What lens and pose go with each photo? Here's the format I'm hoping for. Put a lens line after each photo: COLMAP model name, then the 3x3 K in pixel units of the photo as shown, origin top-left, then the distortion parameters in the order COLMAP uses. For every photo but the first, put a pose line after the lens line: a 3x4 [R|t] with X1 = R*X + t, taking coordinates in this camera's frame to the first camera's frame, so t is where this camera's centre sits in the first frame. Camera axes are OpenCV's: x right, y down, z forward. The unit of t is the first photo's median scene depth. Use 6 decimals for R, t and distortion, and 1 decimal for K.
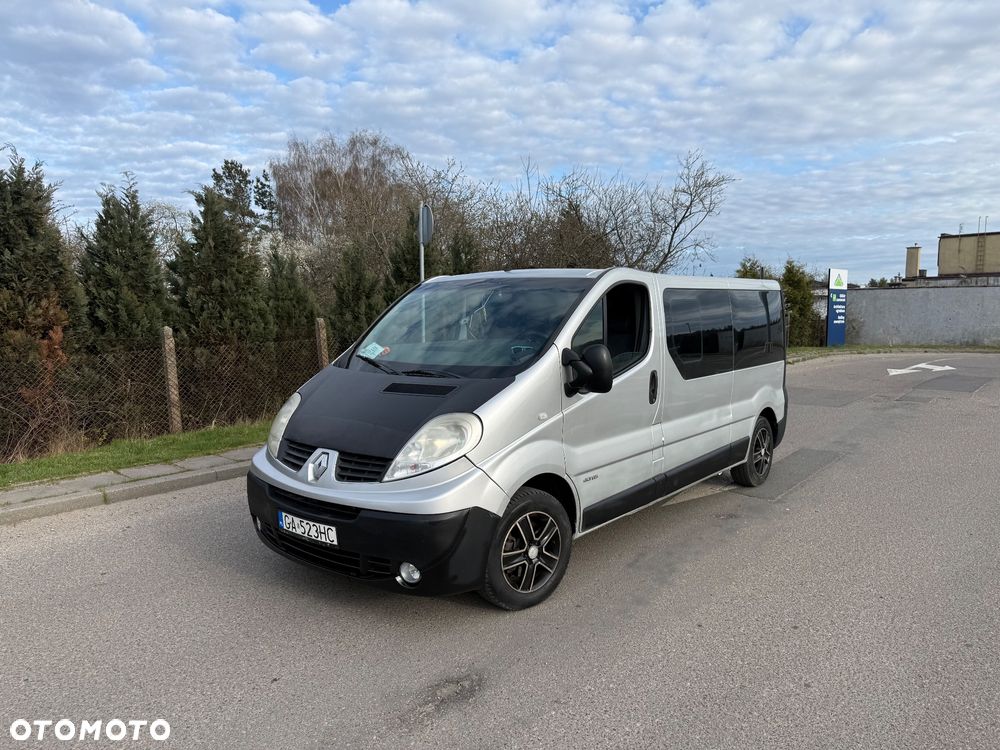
lens RADIAL K [[728.3, 0, 500.0], [0, 728.3, 375.0], [0, 0, 1]] dist [0.021619, -0.045337]
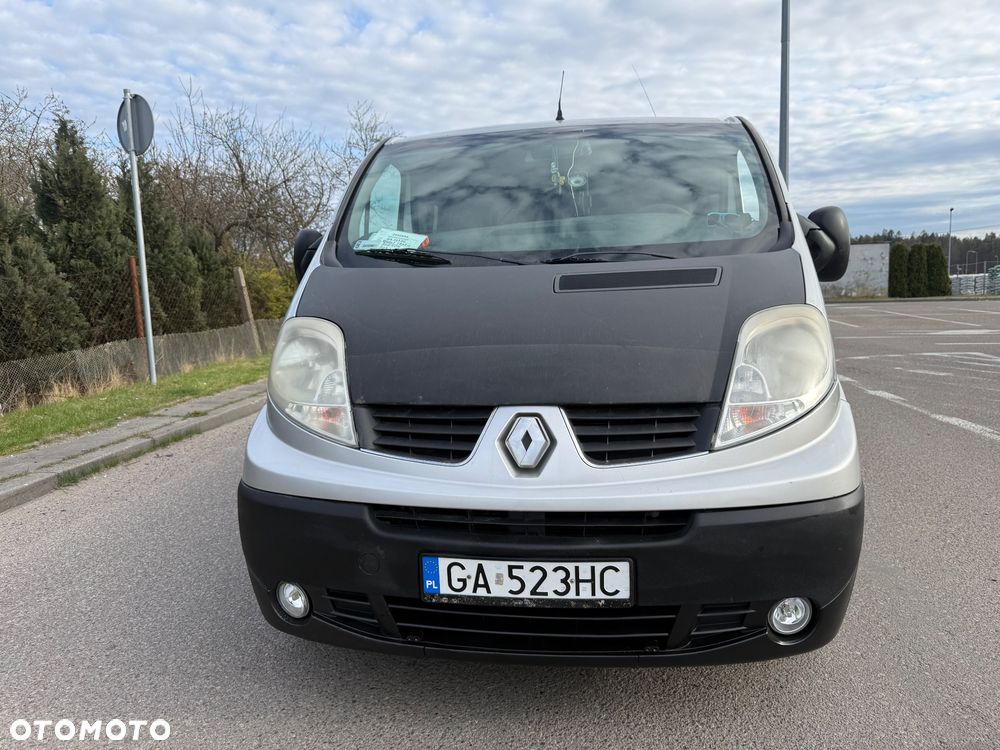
lens RADIAL K [[722.5, 0, 499.6], [0, 722.5, 368.8], [0, 0, 1]] dist [0.004650, -0.000531]
pose [[0.850948, -0.079616, 0.519181, -0.185628], [0.069850, 0.996819, 0.038376, 0.022006], [-0.520585, 0.003609, 0.853802, 0.229070]]
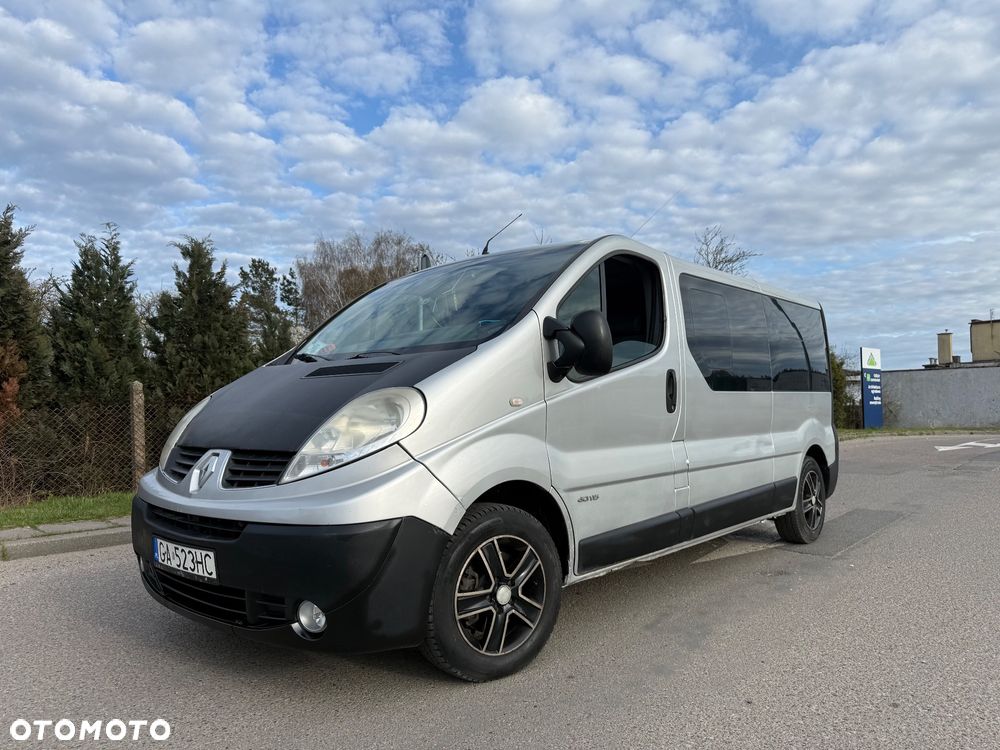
lens RADIAL K [[721.5, 0, 502.1], [0, 721.5, 380.0], [0, 0, 1]] dist [0.045353, -0.076700]
pose [[0.999392, -0.010311, -0.033298, 0.026054], [0.005820, 0.991200, -0.132243, 0.049140], [0.034368, 0.131969, 0.990658, 0.106555]]
